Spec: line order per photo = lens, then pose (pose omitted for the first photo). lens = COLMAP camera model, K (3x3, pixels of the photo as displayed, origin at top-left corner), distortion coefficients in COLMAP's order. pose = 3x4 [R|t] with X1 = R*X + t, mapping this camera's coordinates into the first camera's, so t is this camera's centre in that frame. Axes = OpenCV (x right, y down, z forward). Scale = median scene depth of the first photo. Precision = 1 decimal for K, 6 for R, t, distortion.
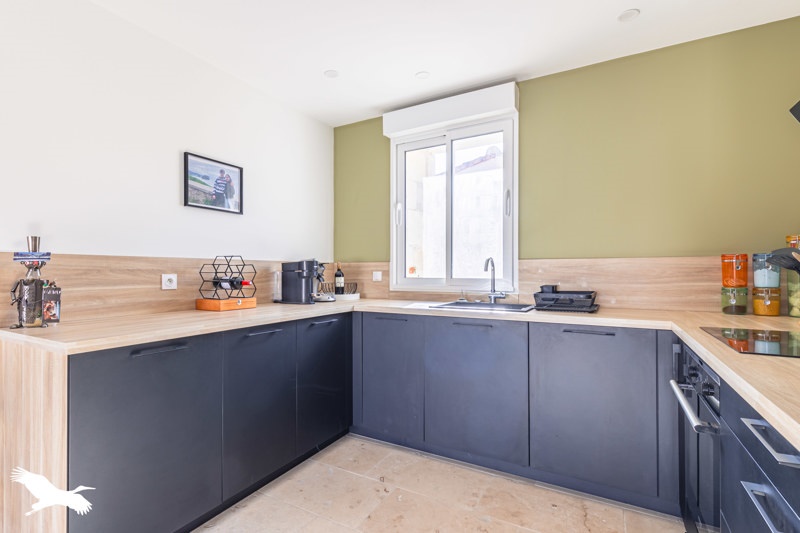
lens RADIAL K [[359.4, 0, 400.0], [0, 359.4, 266.5], [0, 0, 1]] dist [0.002365, 0.000449]
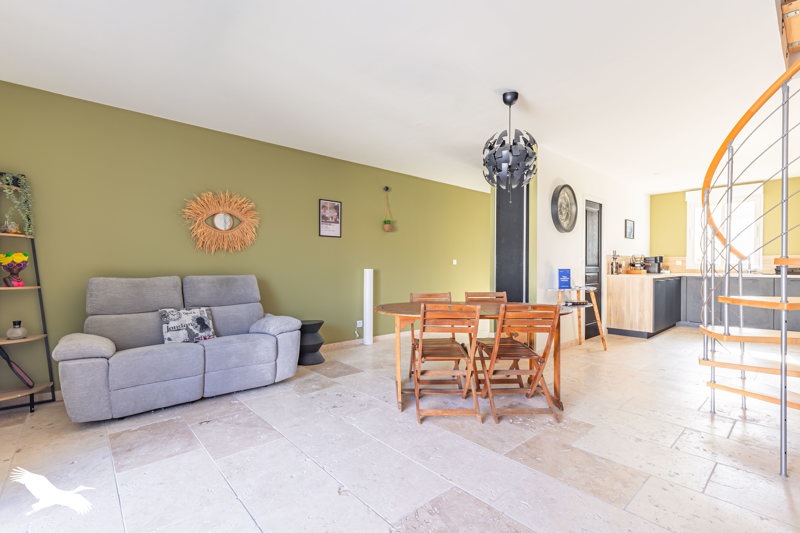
lens RADIAL K [[359.4, 0, 400.0], [0, 359.4, 266.5], [0, 0, 1]] dist [0.002365, 0.000449]
pose [[0.941357, 0.004441, -0.337384, -1.085660], [0.001034, 0.999871, 0.016047, 0.013653], [0.337411, -0.015455, 0.941230, -1.940472]]
